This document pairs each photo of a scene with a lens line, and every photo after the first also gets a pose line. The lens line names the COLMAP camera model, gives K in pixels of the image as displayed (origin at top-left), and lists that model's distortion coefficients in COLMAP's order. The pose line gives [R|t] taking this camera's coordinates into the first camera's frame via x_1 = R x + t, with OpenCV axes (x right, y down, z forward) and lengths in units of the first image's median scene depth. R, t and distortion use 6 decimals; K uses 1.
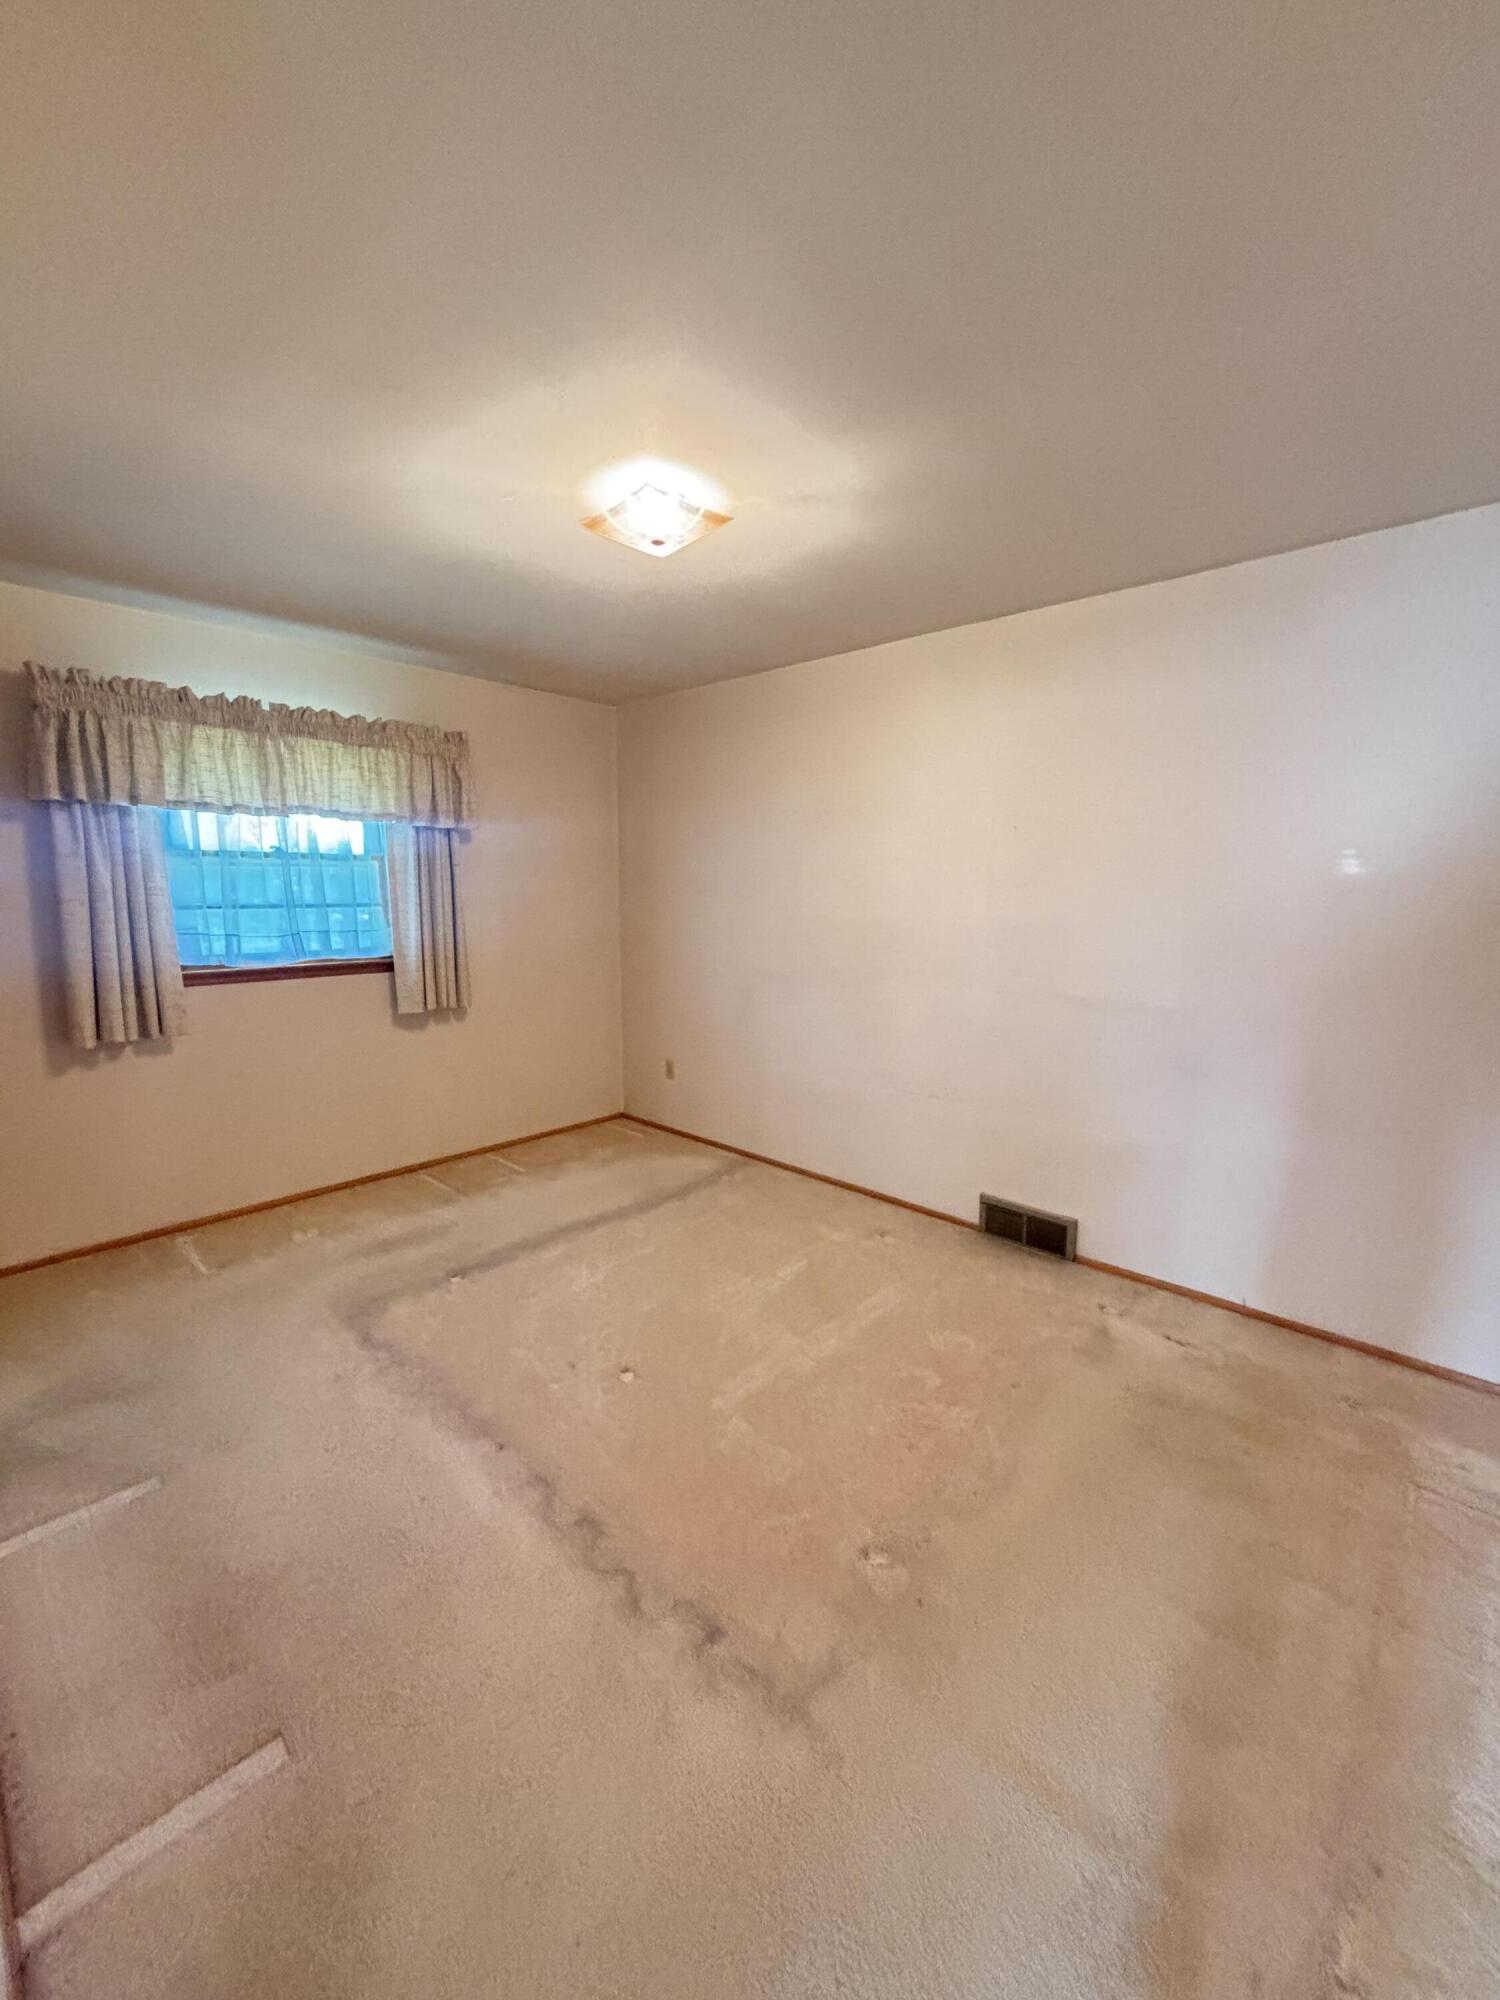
lens RADIAL K [[809.2, 0, 754.8], [0, 809.2, 997.7], [0, 0, 1]] dist [0.000227, -0.001133]
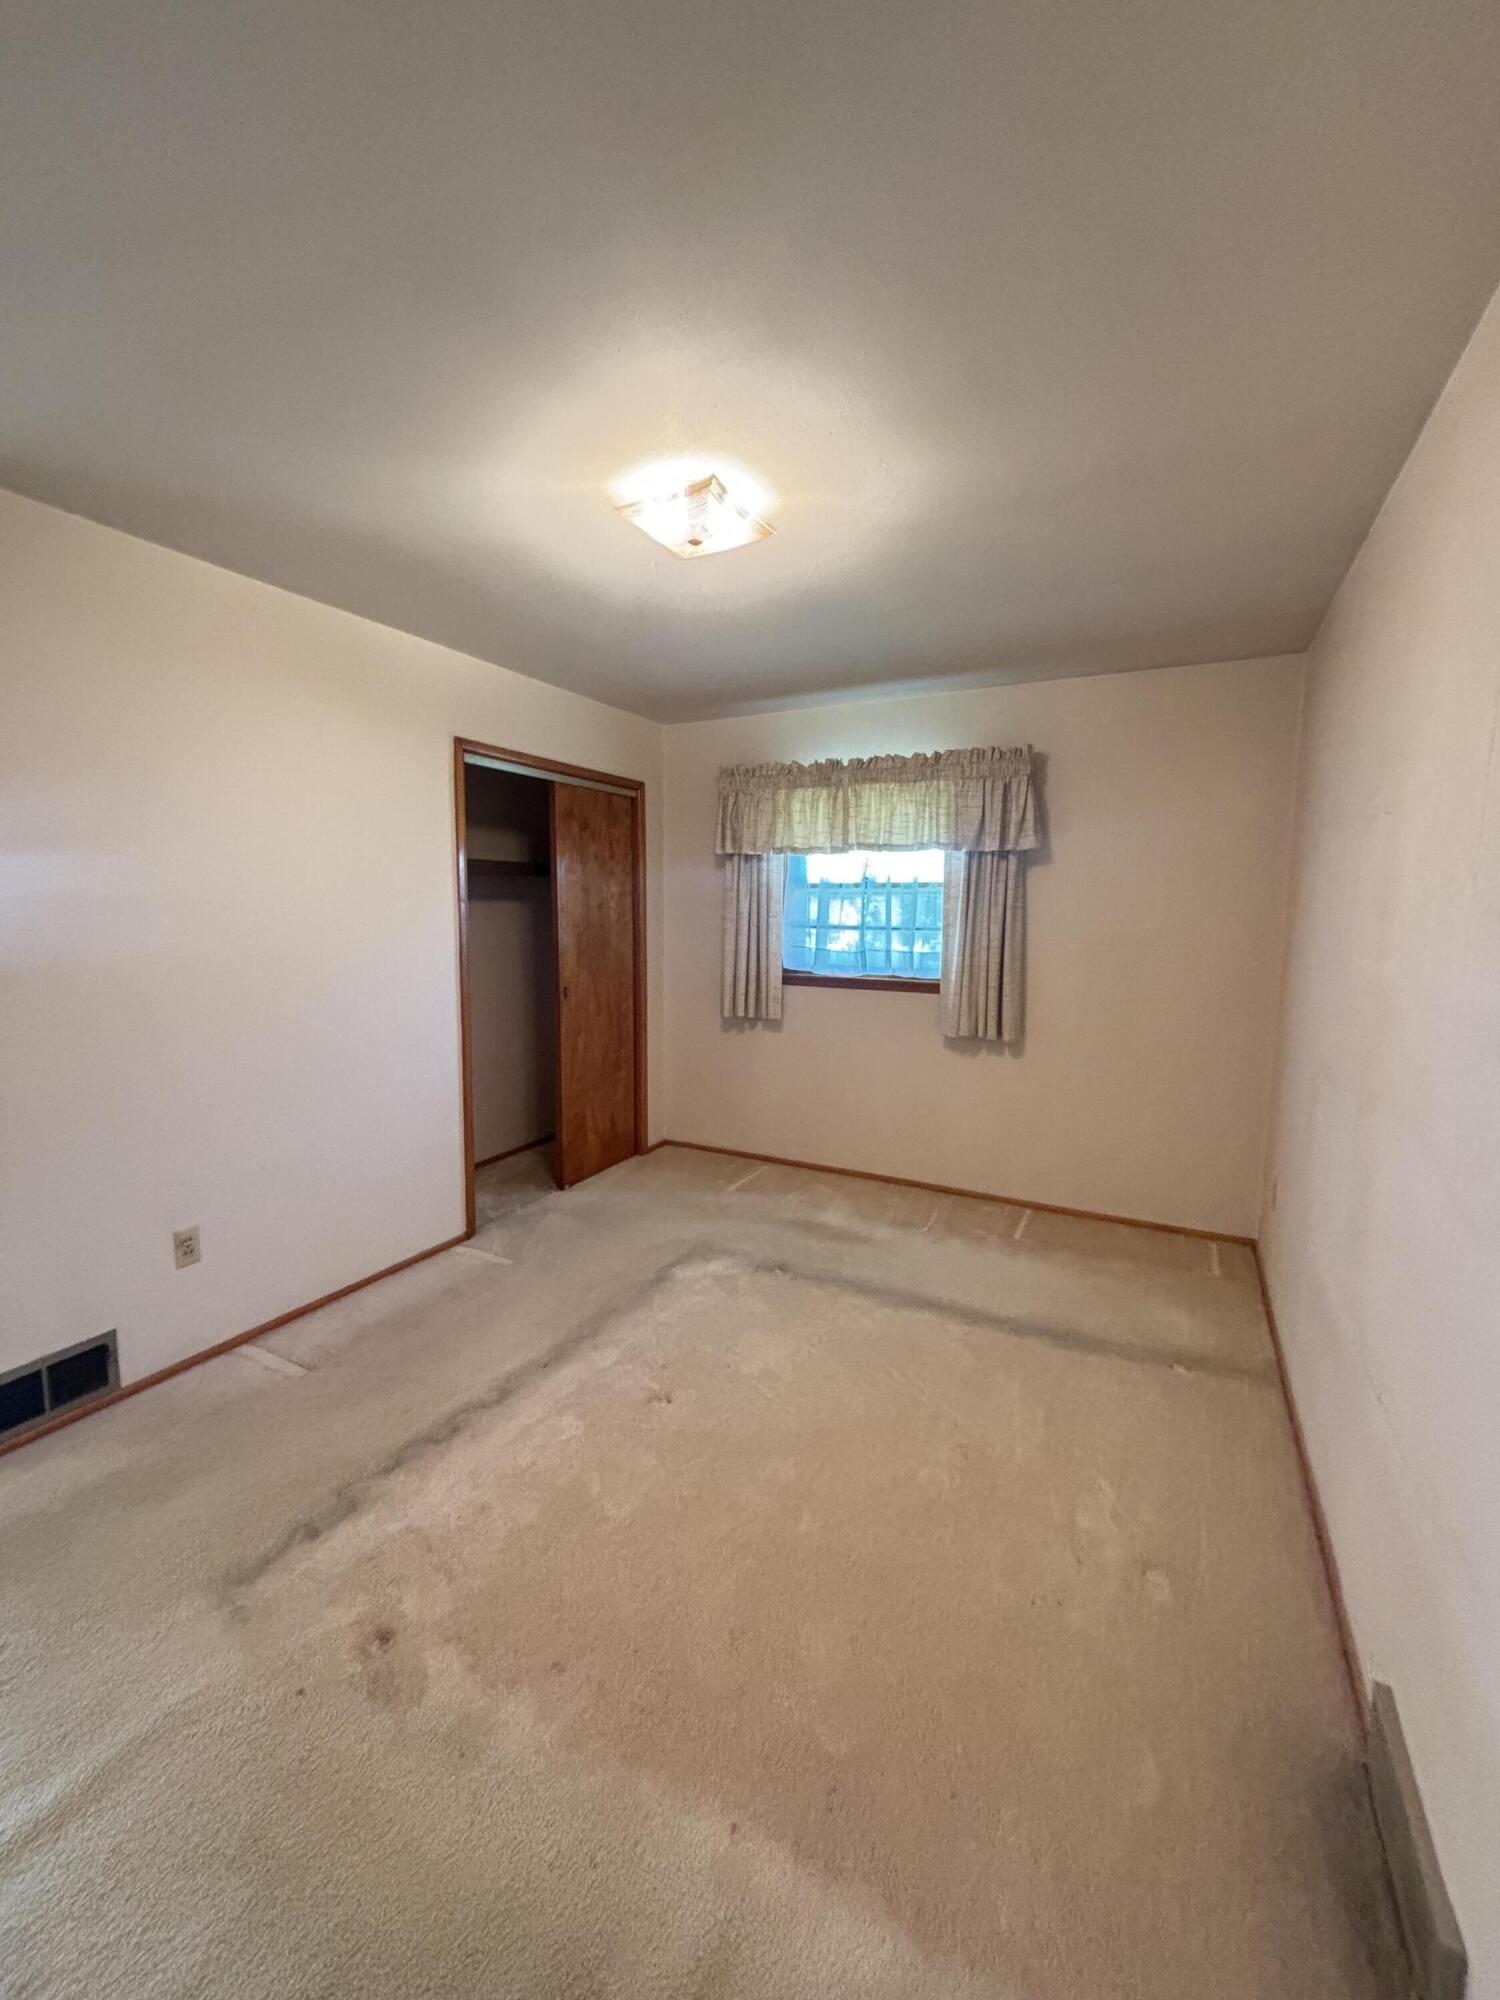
lens RADIAL K [[809.2, 0, 754.8], [0, 809.2, 997.7], [0, 0, 1]] dist [0.000227, -0.001133]
pose [[0.251664, 0.105607, -0.962036, 0.563947], [-0.139530, 0.987603, 0.071913, -0.079741], [0.957704, 0.116135, 0.263279, 0.583992]]
